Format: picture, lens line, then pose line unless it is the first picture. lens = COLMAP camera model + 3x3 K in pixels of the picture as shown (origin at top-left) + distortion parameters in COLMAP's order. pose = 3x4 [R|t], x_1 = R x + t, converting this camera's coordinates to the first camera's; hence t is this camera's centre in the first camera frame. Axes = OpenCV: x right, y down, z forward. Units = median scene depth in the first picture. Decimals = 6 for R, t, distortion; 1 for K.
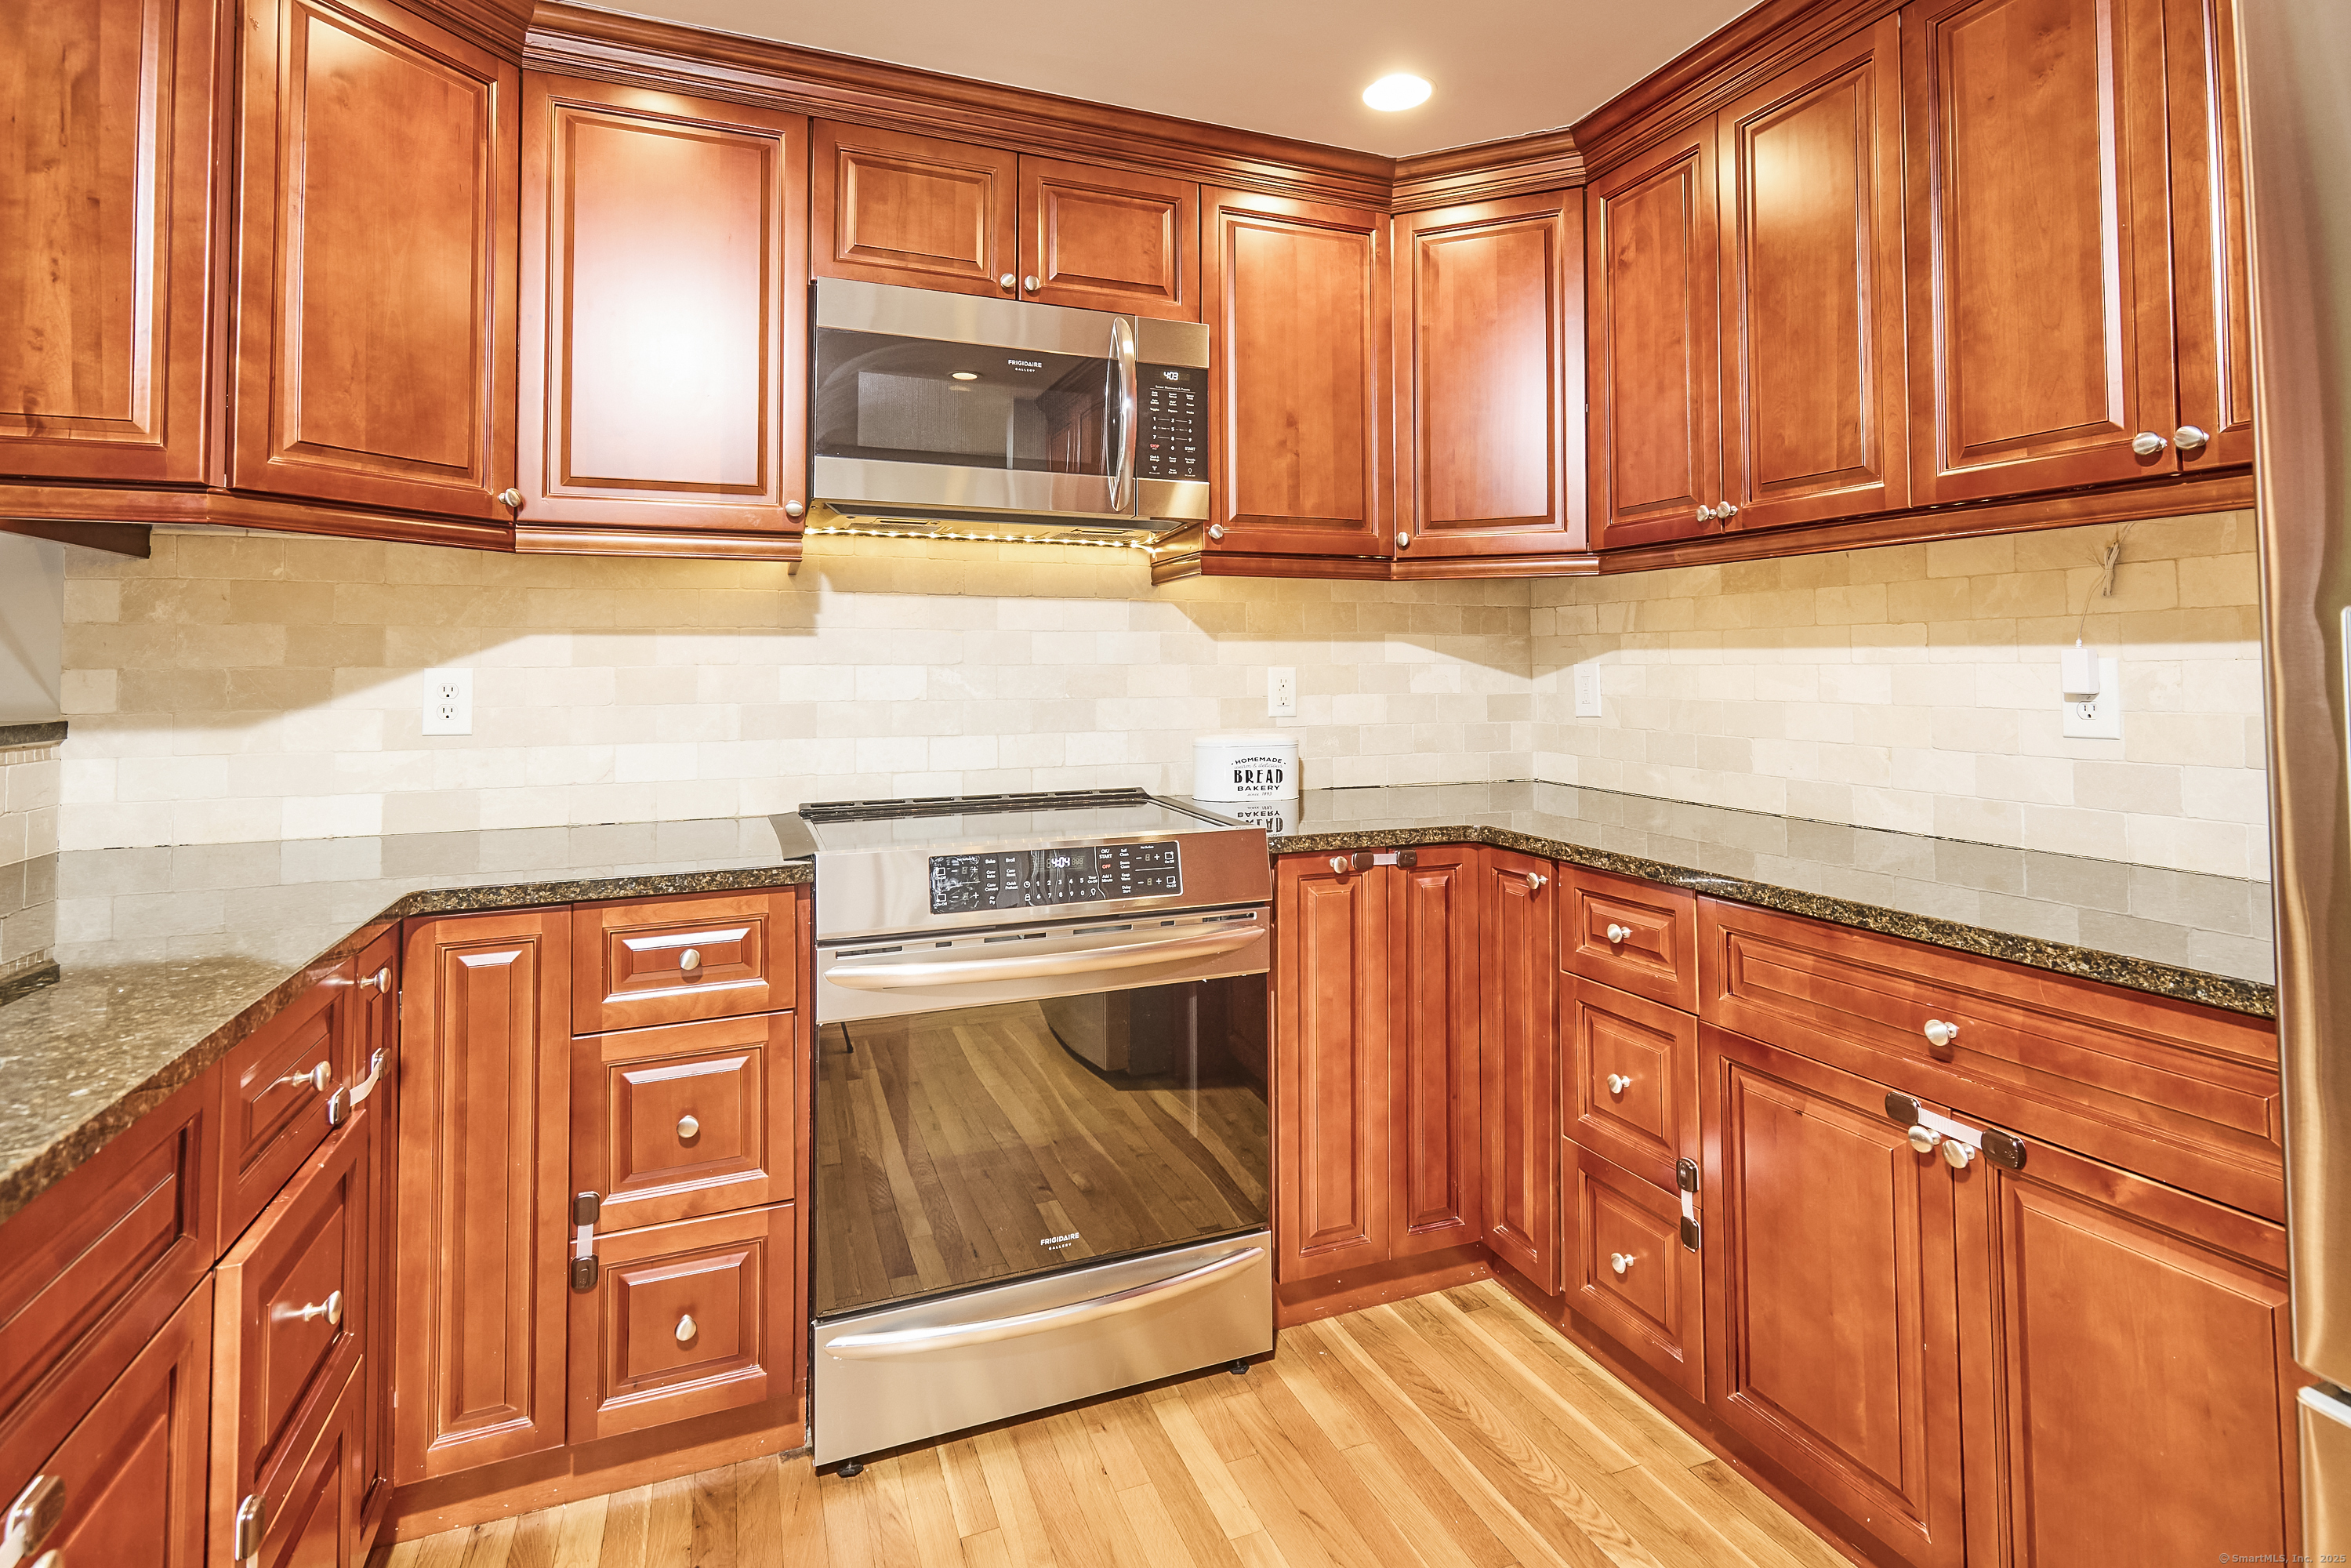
lens RADIAL K [[1137.1, 0, 1175.6], [0, 1137.1, 626.2], [0, 0, 1]] dist [-0.001663, 0.001686]
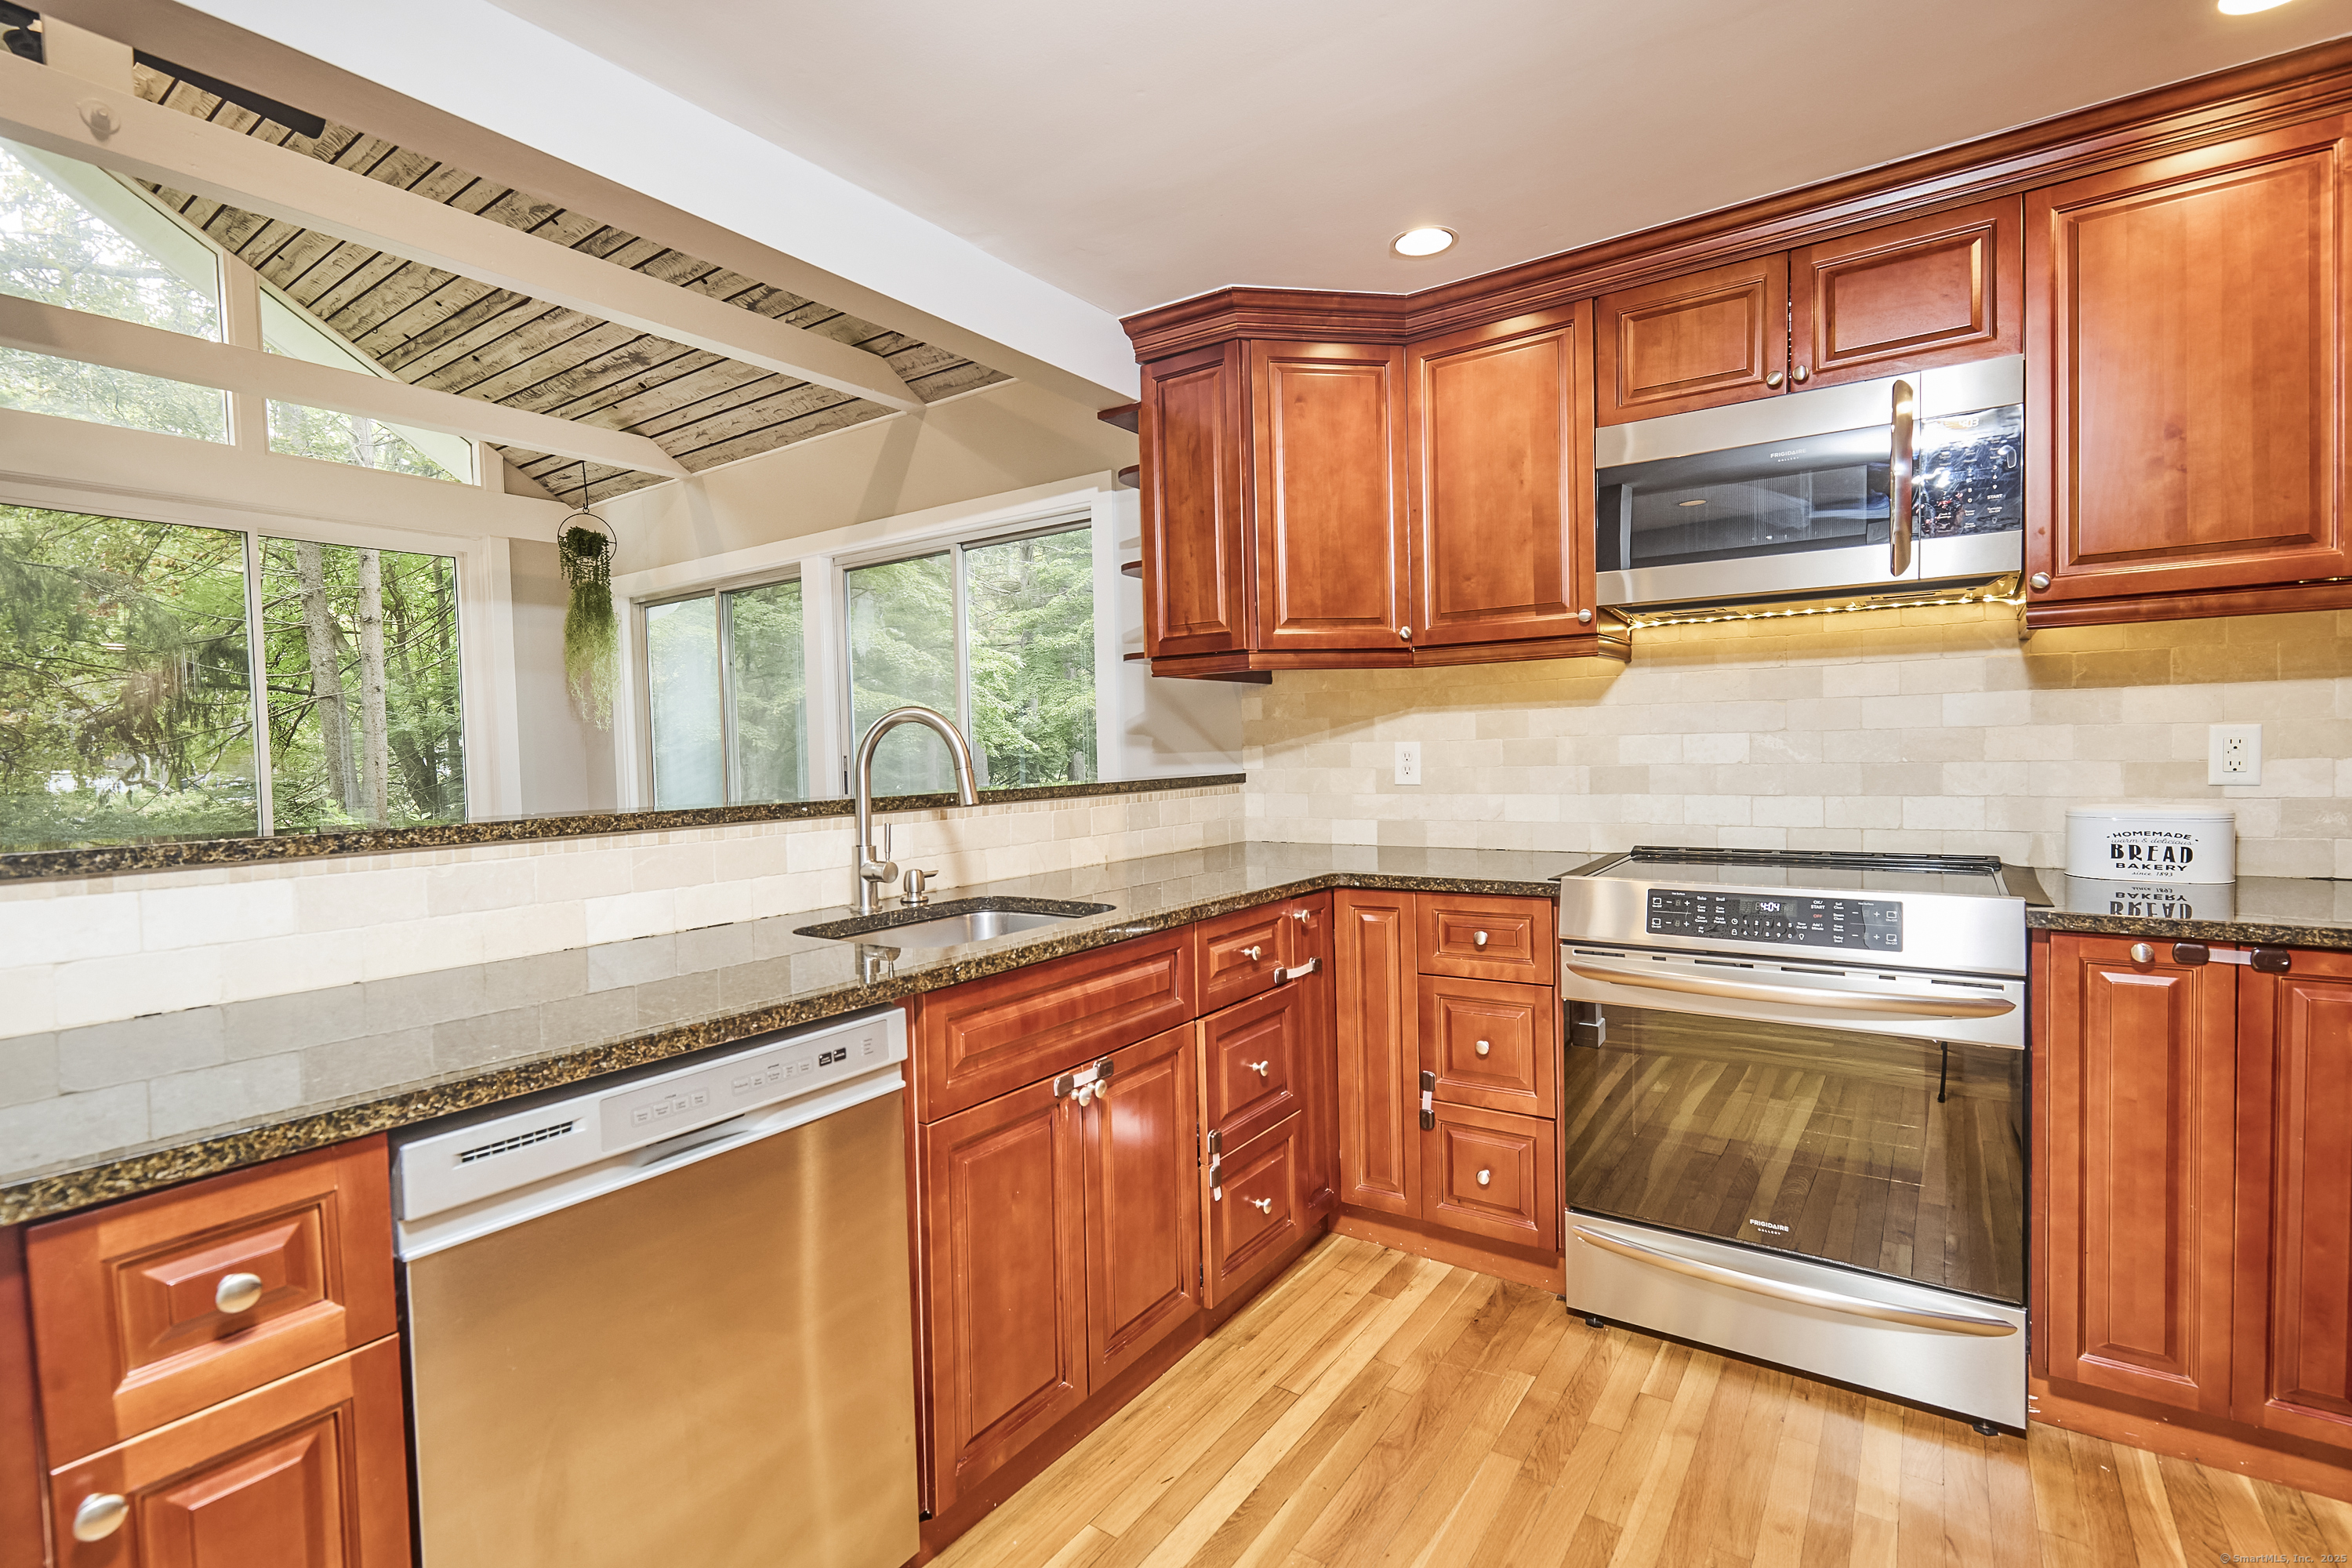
lens RADIAL K [[1074.4, 0, 1170.5], [0, 1074.4, 781.0], [0, 0, 1]] dist [0.003089, 0.000322]
pose [[0.547020, 0.018032, -0.836925, 0.445764], [0.054009, 0.996925, 0.056780, -0.011473], [0.835375, -0.076261, 0.544364, -0.076380]]
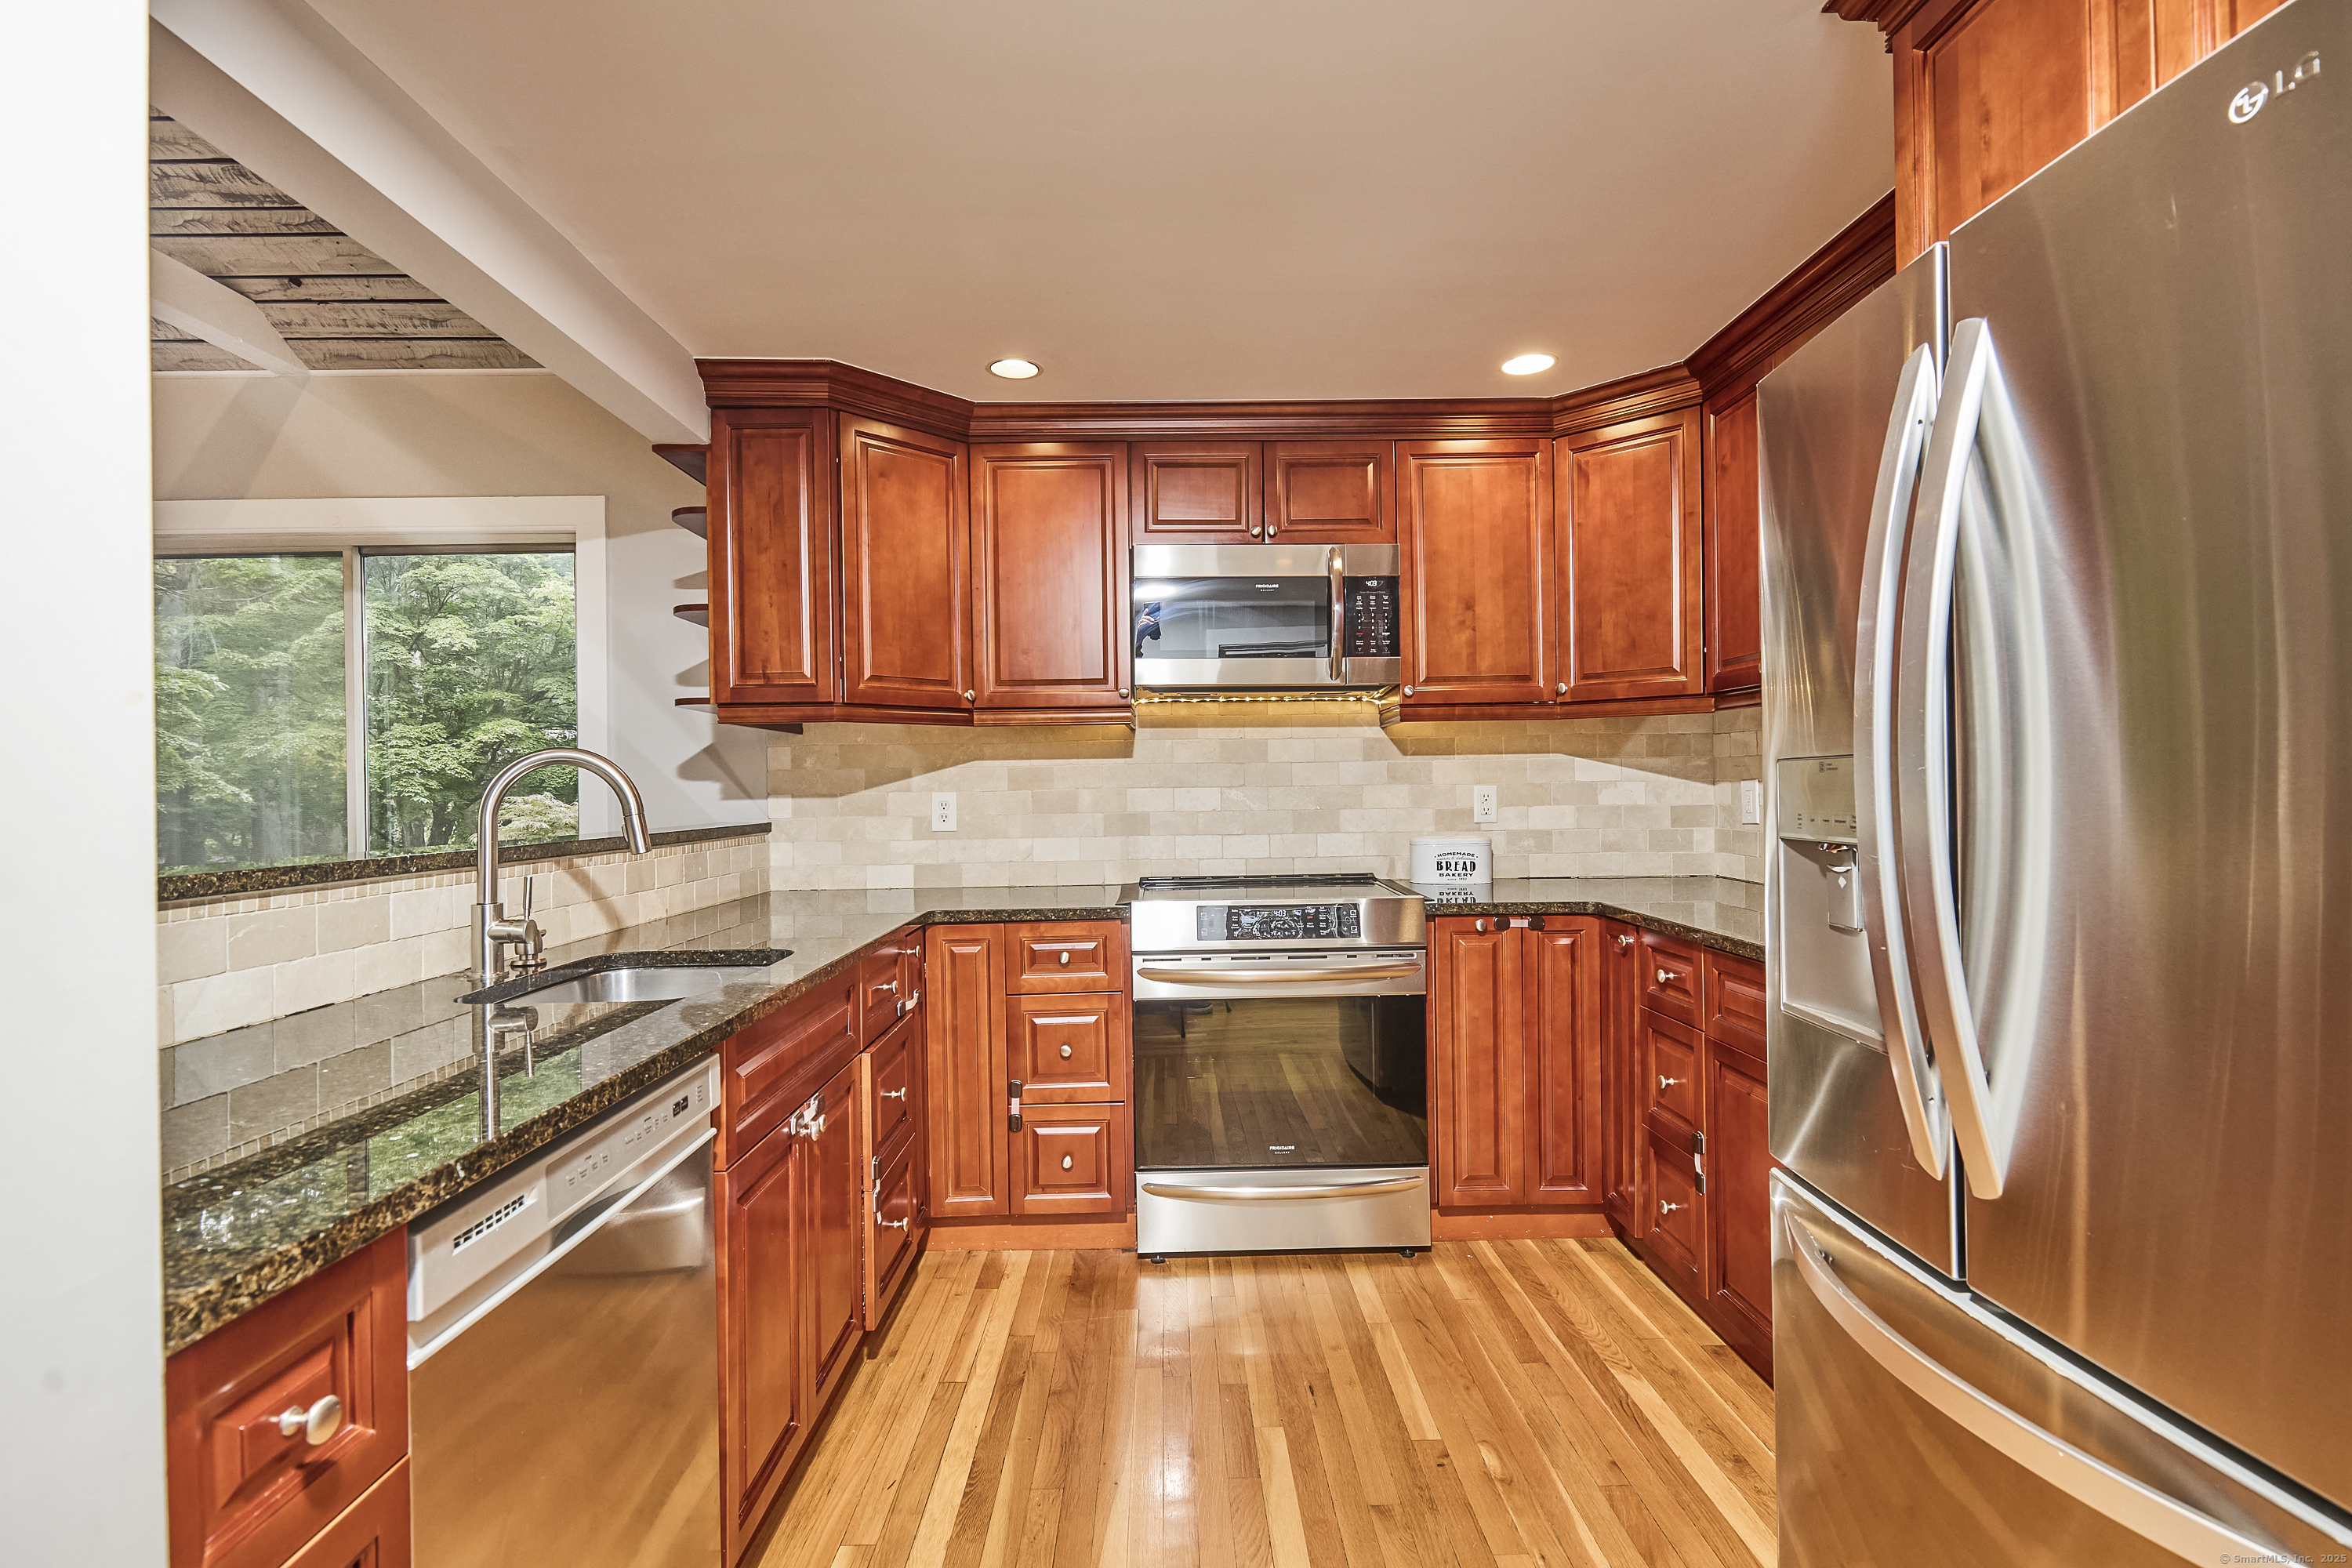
lens RADIAL K [[1074.4, 0, 1167.6], [0, 1074.4, 781.0], [0, 0, 1]] dist [0.003089, 0.000322]
pose [[0.931620, -0.011393, -0.363255, 0.280892], [0.024692, 0.999183, 0.031990, -0.025183], [0.362594, -0.038772, 0.931140, -0.411166]]
